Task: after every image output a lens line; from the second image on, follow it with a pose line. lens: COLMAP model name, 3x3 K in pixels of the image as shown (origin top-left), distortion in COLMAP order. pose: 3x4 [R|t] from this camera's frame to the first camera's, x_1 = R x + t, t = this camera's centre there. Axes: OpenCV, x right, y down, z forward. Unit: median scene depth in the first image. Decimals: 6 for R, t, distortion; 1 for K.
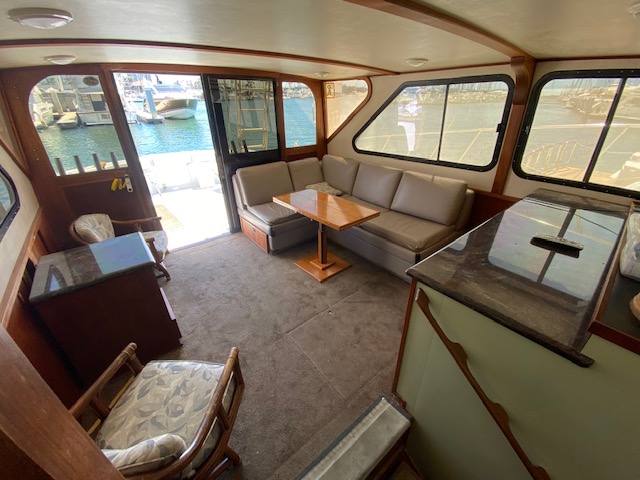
lens RADIAL K [[258.2, 0, 320.8], [0, 258.2, 233.0], [0, 0, 1]] dist [0.030661, -0.022909]
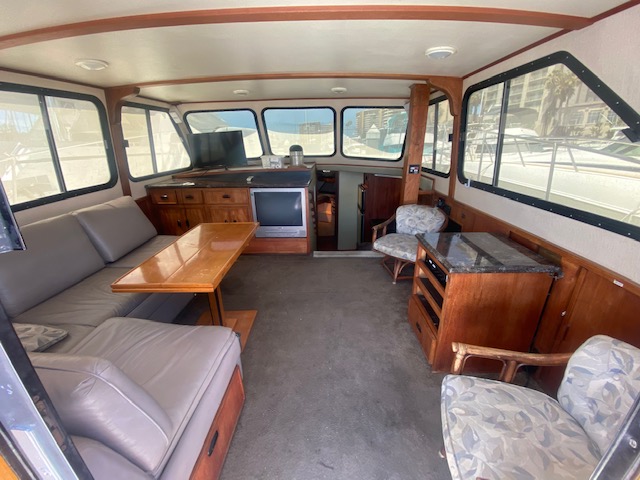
lens RADIAL K [[258.2, 0, 320.8], [0, 258.2, 233.0], [0, 0, 1]] dist [0.030661, -0.022909]
pose [[-0.751390, -0.213651, 0.624313, -1.194853], [0.297244, 0.735107, 0.609314, -0.865404], [-0.589117, 0.643406, -0.488846, 2.046587]]
